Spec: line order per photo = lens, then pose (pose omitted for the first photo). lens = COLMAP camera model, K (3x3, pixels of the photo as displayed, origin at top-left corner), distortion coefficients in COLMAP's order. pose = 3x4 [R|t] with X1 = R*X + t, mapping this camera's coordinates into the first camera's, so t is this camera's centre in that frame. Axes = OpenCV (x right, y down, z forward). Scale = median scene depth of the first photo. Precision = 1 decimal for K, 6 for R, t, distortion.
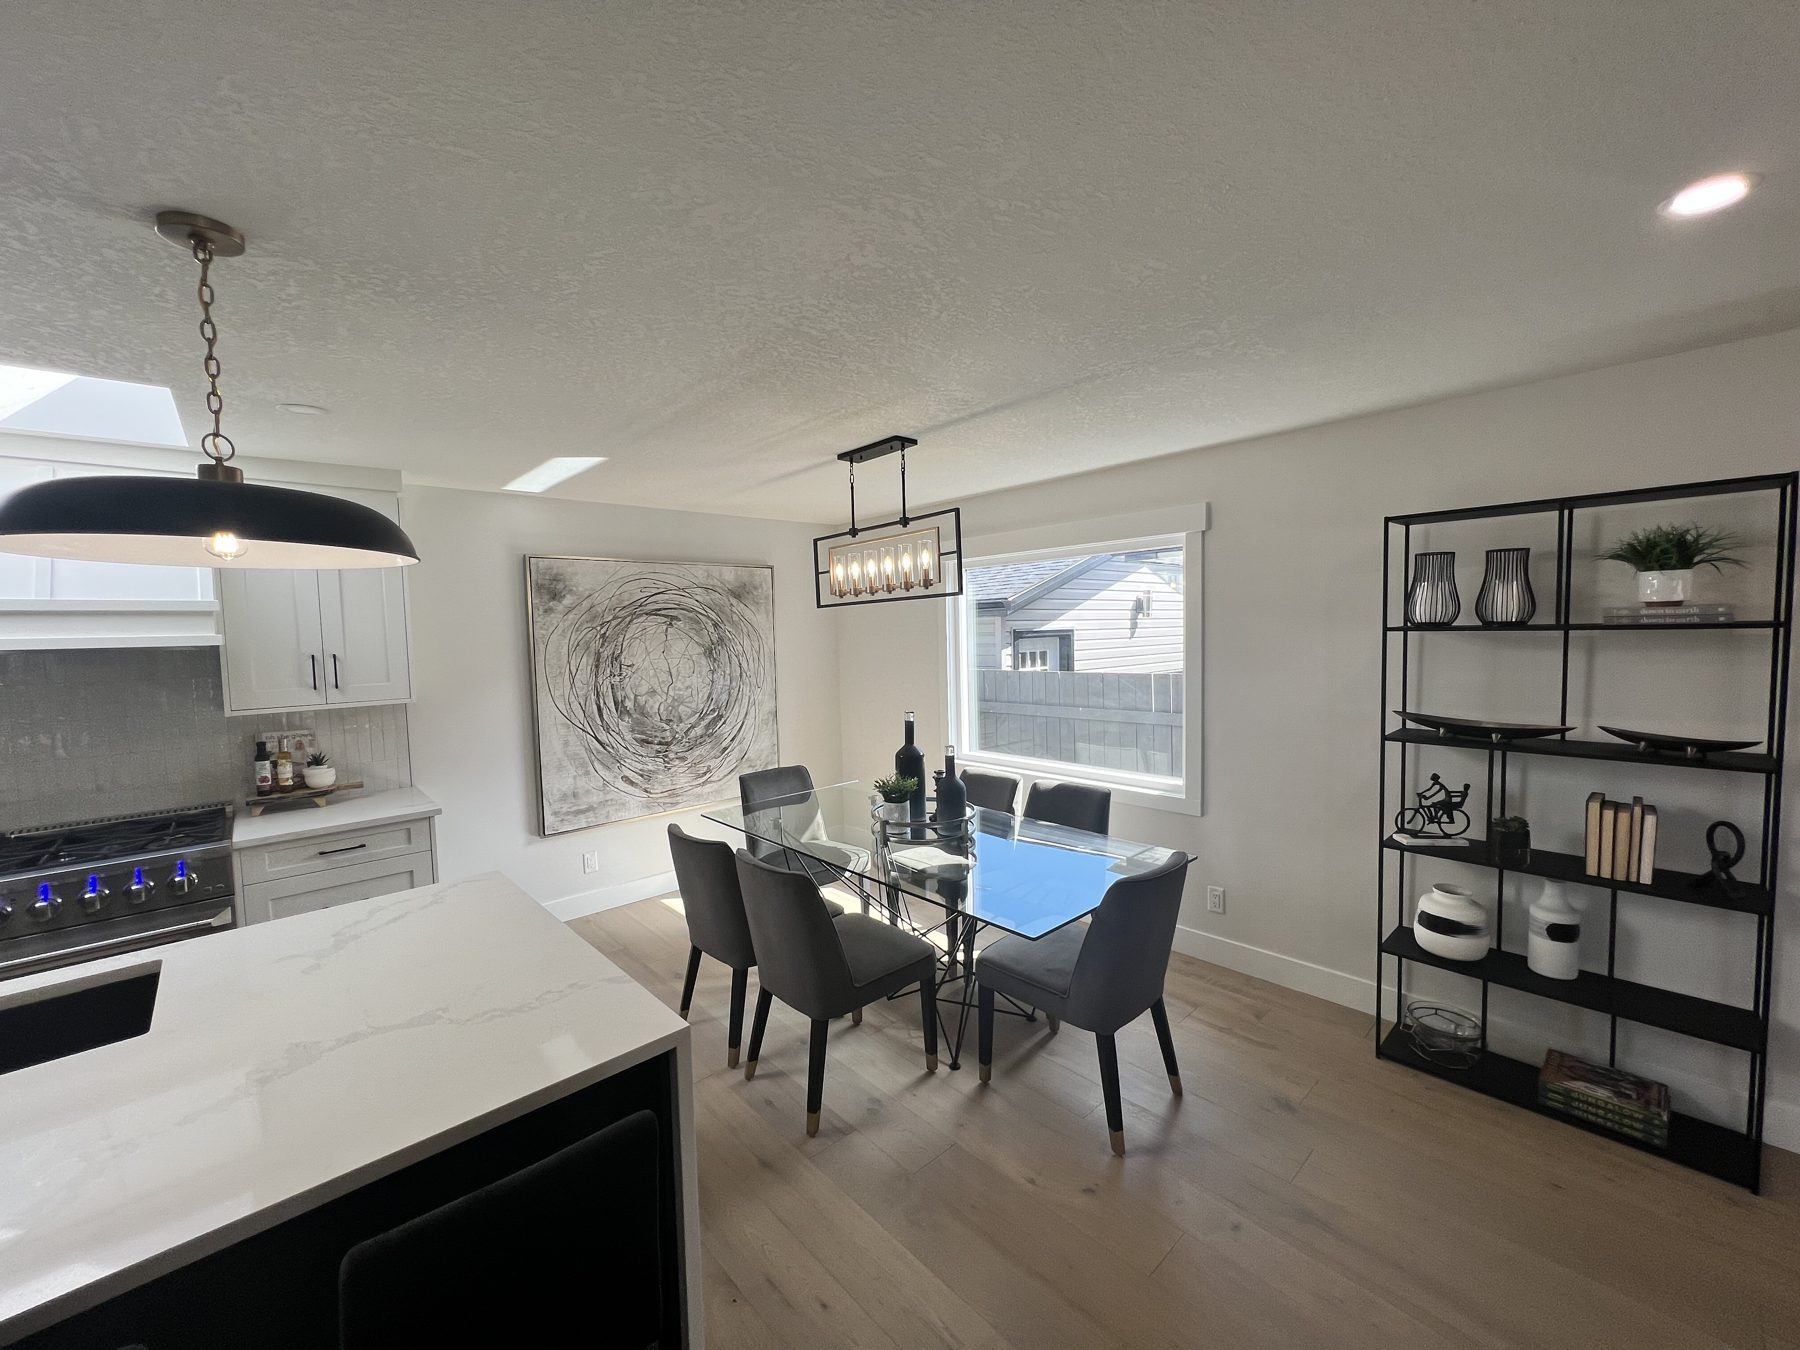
lens RADIAL K [[722.0, 0, 897.9], [0, 722.0, 671.6], [0, 0, 1]] dist [-0.002781, 0.000546]
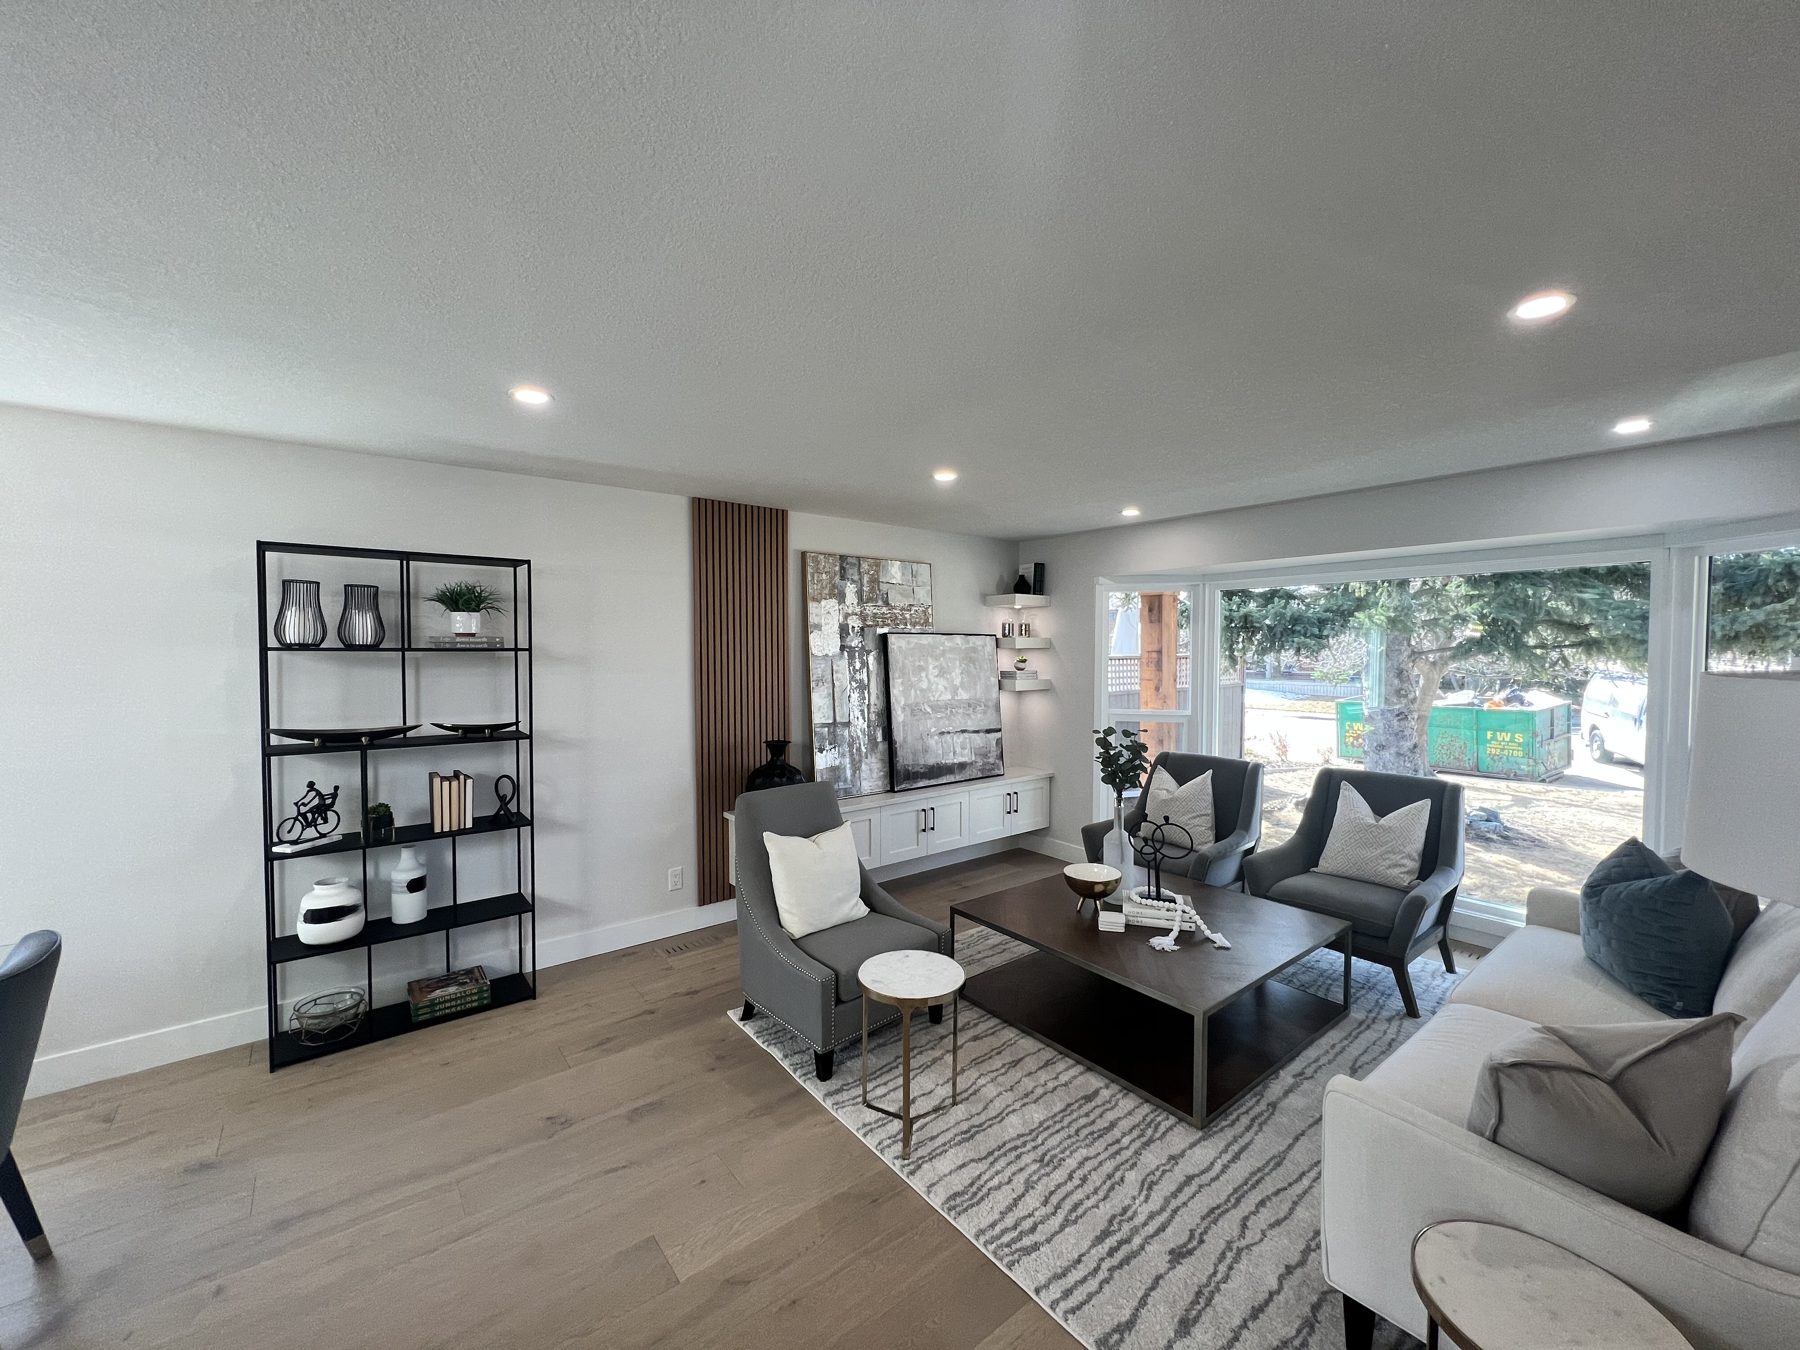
lens RADIAL K [[722.0, 0, 884.2], [0, 722.0, 672.9], [0, 0, 1]] dist [-0.002781, 0.000546]
pose [[0.081873, -0.004634, 0.996632, -0.267837], [0.058256, 0.998302, -0.000143, 0.026731], [-0.994939, 0.058071, 0.082004, 0.028718]]
